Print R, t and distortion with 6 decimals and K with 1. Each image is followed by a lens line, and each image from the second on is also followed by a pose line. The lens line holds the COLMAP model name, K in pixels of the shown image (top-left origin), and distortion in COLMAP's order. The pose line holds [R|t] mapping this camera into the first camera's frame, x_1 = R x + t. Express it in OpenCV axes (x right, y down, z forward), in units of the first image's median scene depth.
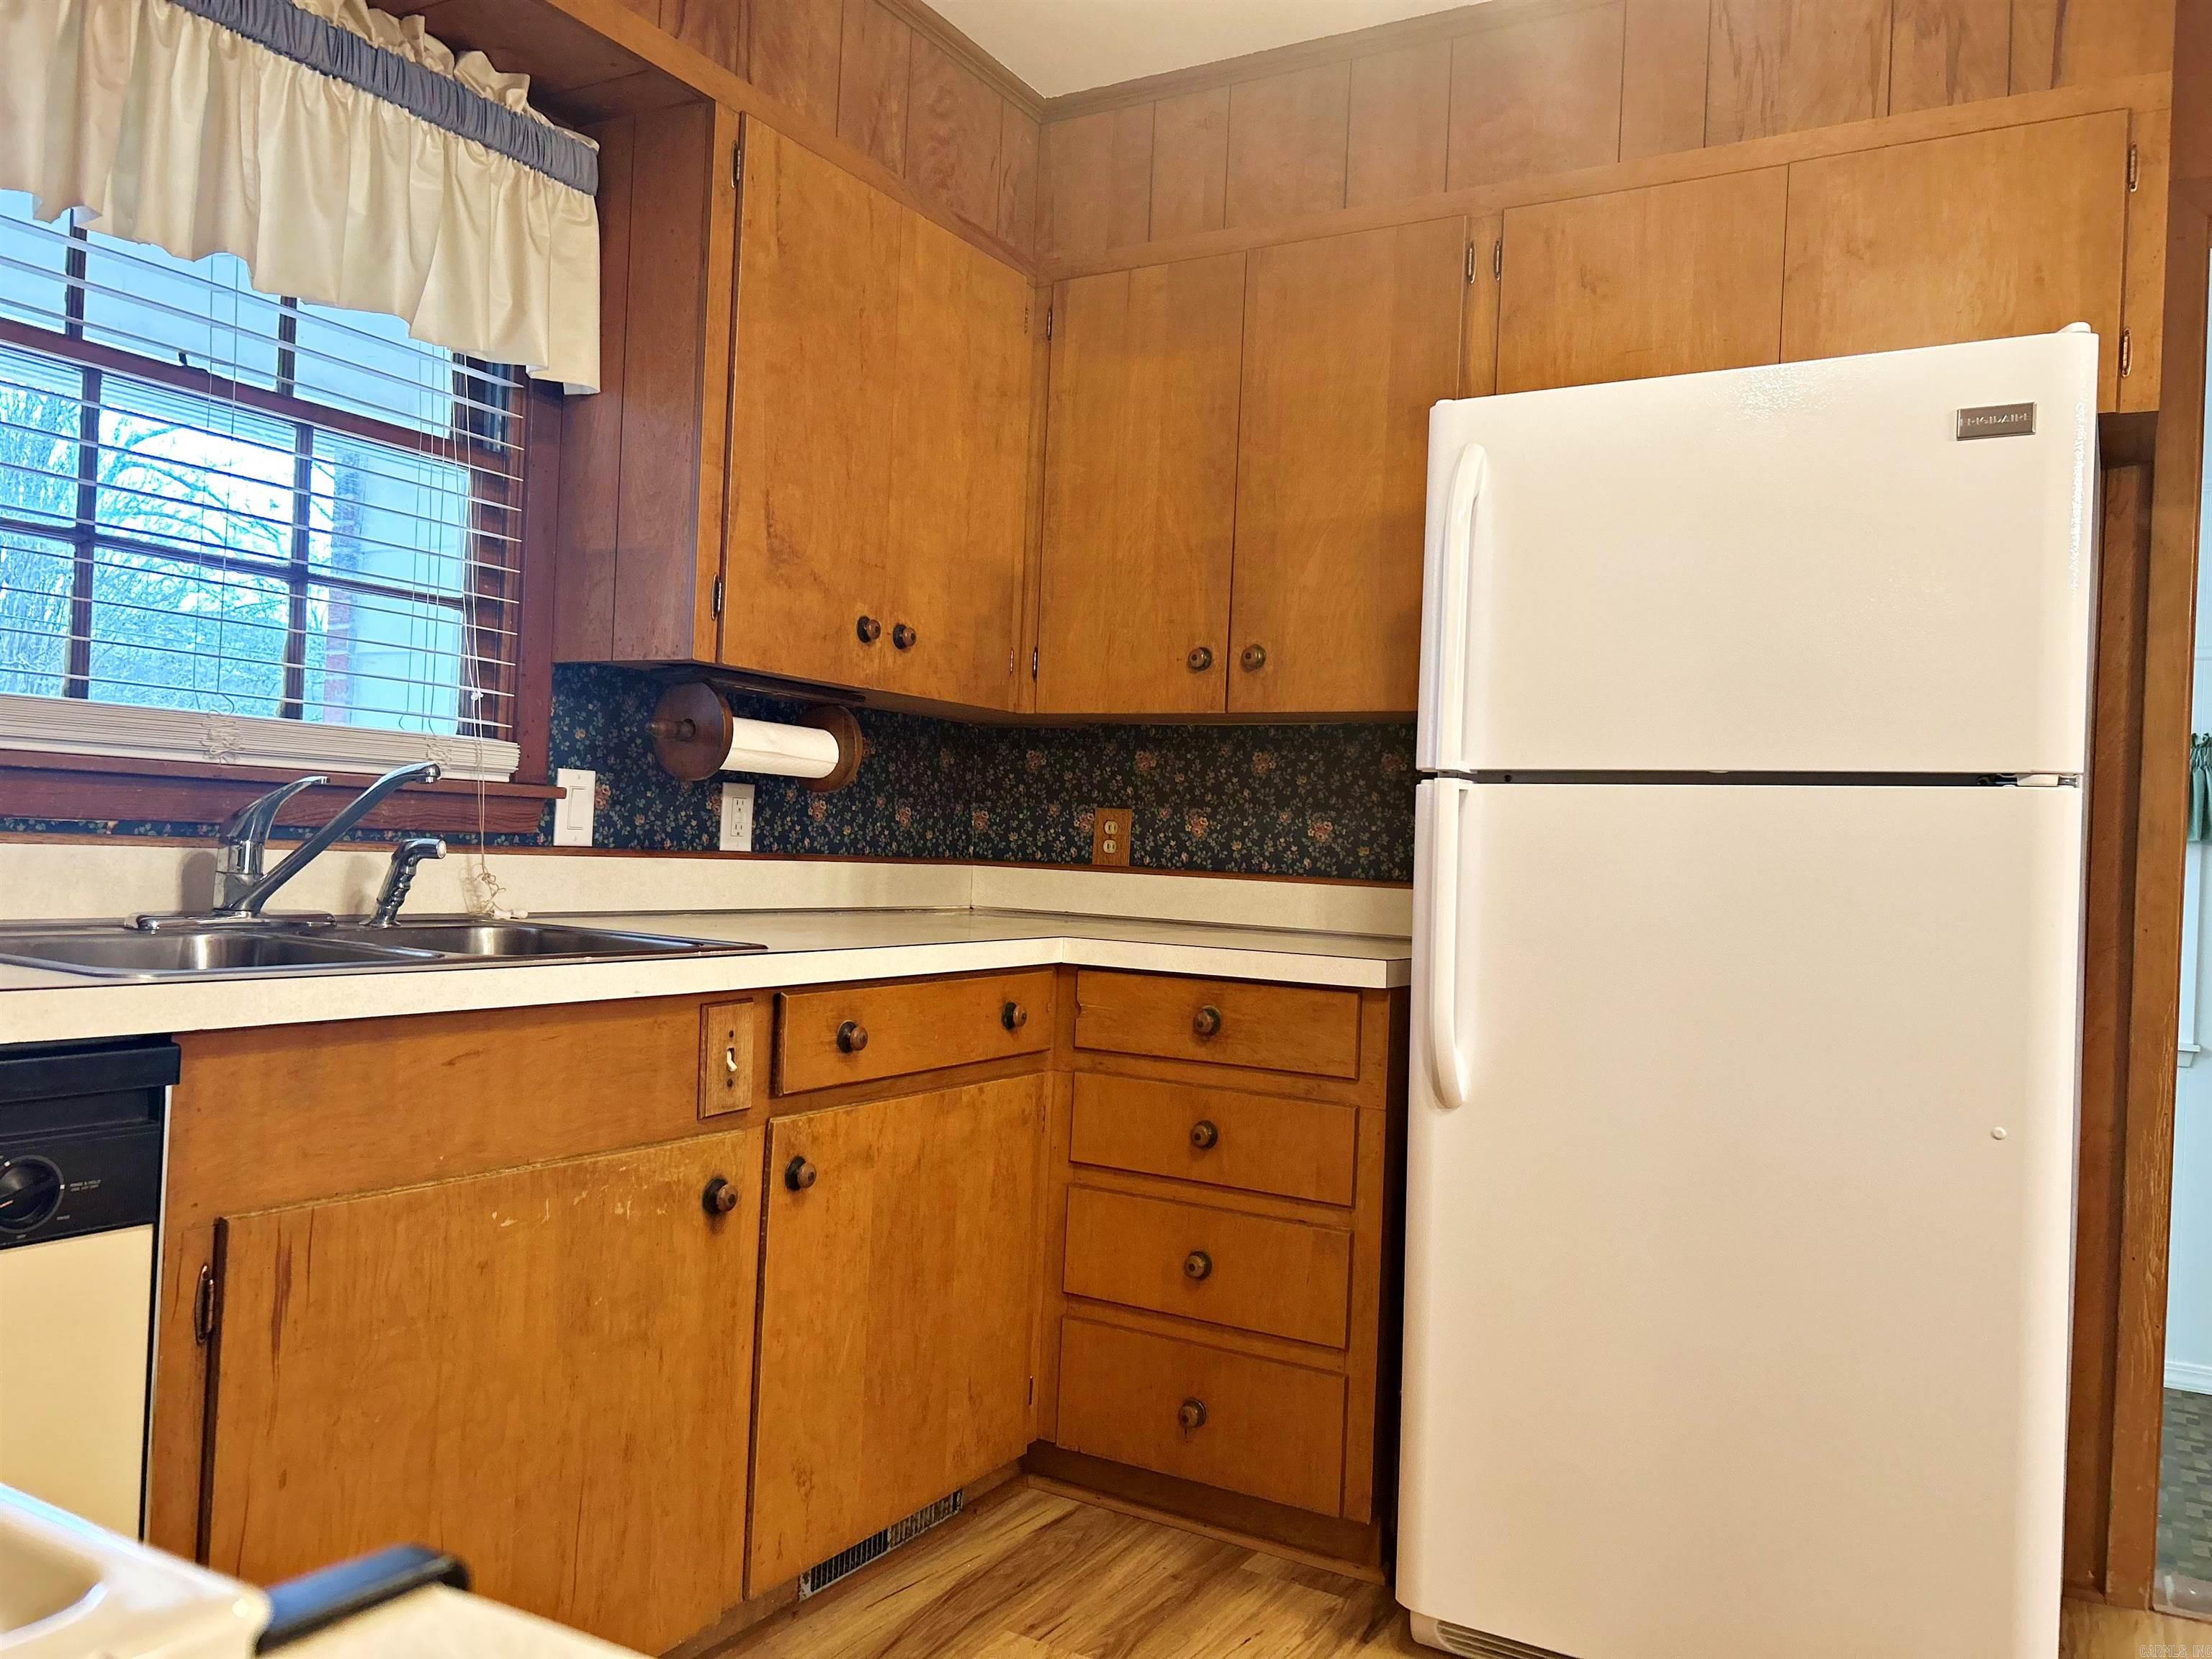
lens RADIAL K [[1660.6, 0, 1115.3], [0, 1660.6, 840.0], [0, 0, 1]] dist [0.040230, -0.037029]
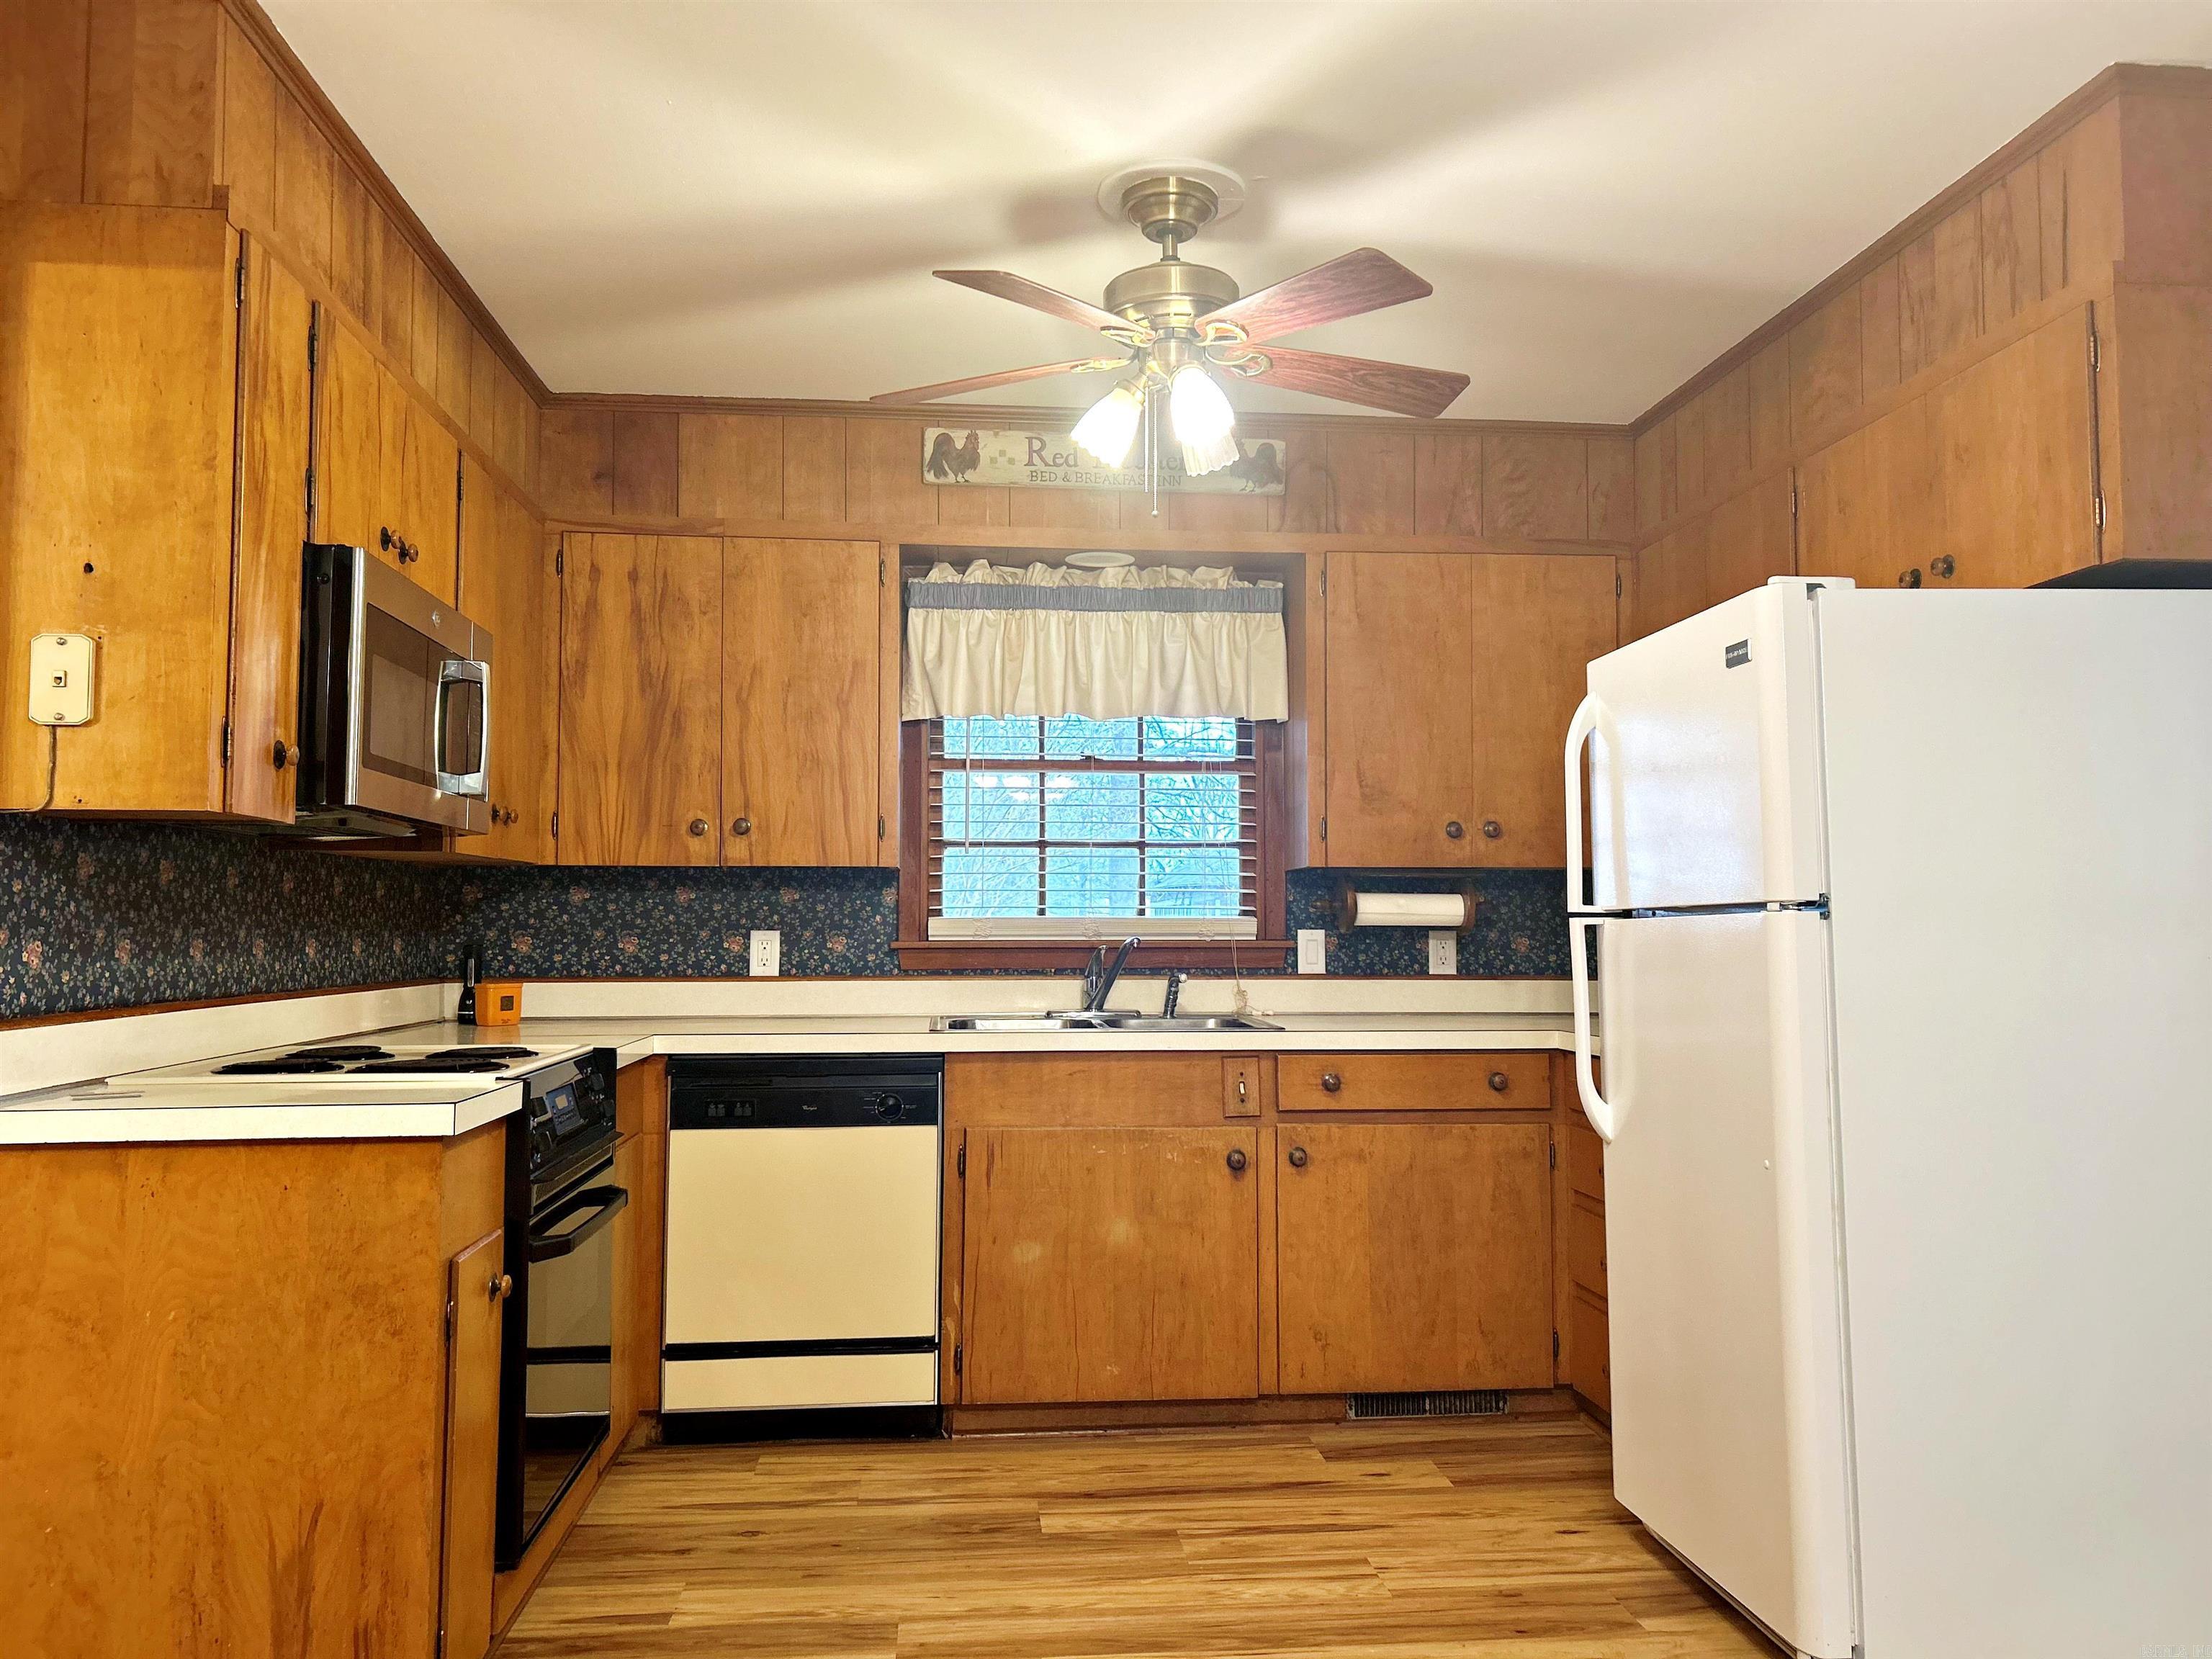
lens RADIAL K [[1660.6, 0, 1101.6], [0, 1660.6, 823.1], [0, 0, 1]] dist [0.040230, -0.037029]
pose [[0.576506, -0.096688, -0.811352, 1.092301], [0.028619, 0.994754, -0.098208, 0.012317], [0.816592, 0.033397, 0.576248, -0.198170]]
